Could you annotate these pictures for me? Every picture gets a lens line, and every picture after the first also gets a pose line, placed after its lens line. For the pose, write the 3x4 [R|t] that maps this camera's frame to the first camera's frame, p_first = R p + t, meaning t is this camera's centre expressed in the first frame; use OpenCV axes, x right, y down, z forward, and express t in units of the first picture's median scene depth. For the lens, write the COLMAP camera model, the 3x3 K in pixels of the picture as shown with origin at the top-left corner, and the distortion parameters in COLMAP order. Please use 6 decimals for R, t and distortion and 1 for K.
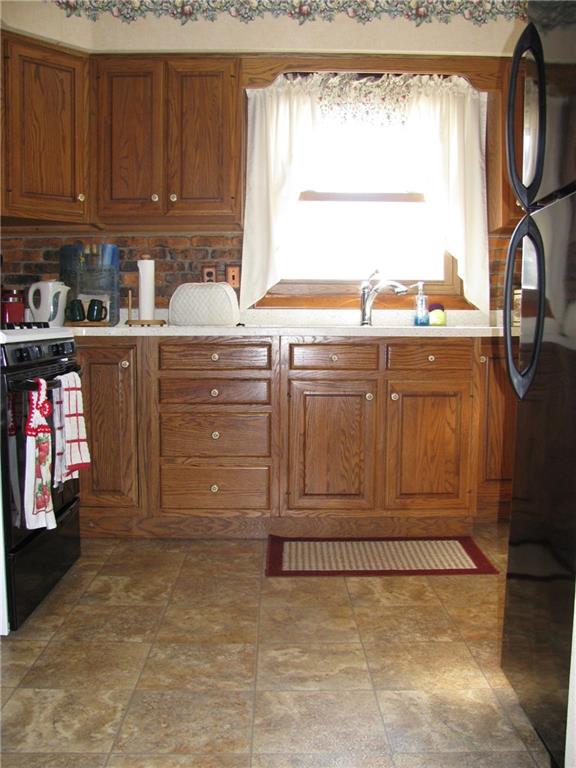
lens RADIAL K [[792.8, 0, 289.6], [0, 792.8, 393.8], [0, 0, 1]] dist [-0.217186, 0.255188]
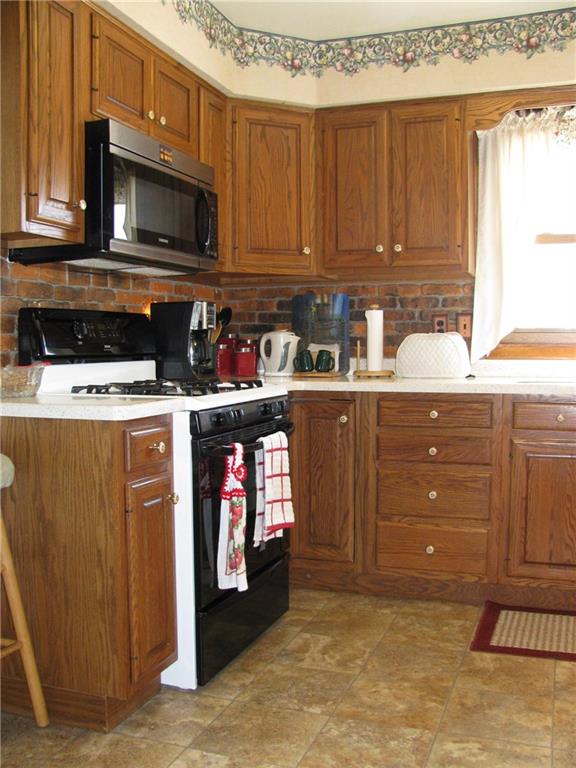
lens RADIAL K [[792.8, 0, 289.6], [0, 792.8, 393.8], [0, 0, 1]] dist [-0.217186, 0.255188]
pose [[0.936185, 0.015259, -0.351175, 0.083820], [-0.025252, 0.999396, -0.023893, -0.047491], [0.350598, 0.031236, 0.936005, 0.040036]]
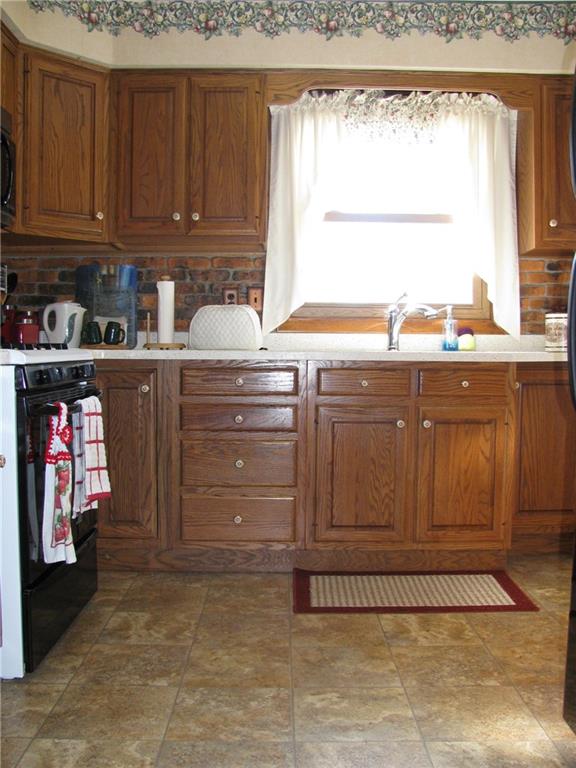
lens RADIAL K [[792.8, 0, 289.6], [0, 792.8, 393.8], [0, 0, 1]] dist [-0.217186, 0.255188]
pose [[0.999978, 0.004468, -0.004801, -0.031141], [-0.004634, 0.999371, -0.035168, 0.001400], [0.004640, 0.035190, 0.999370, 0.046884]]
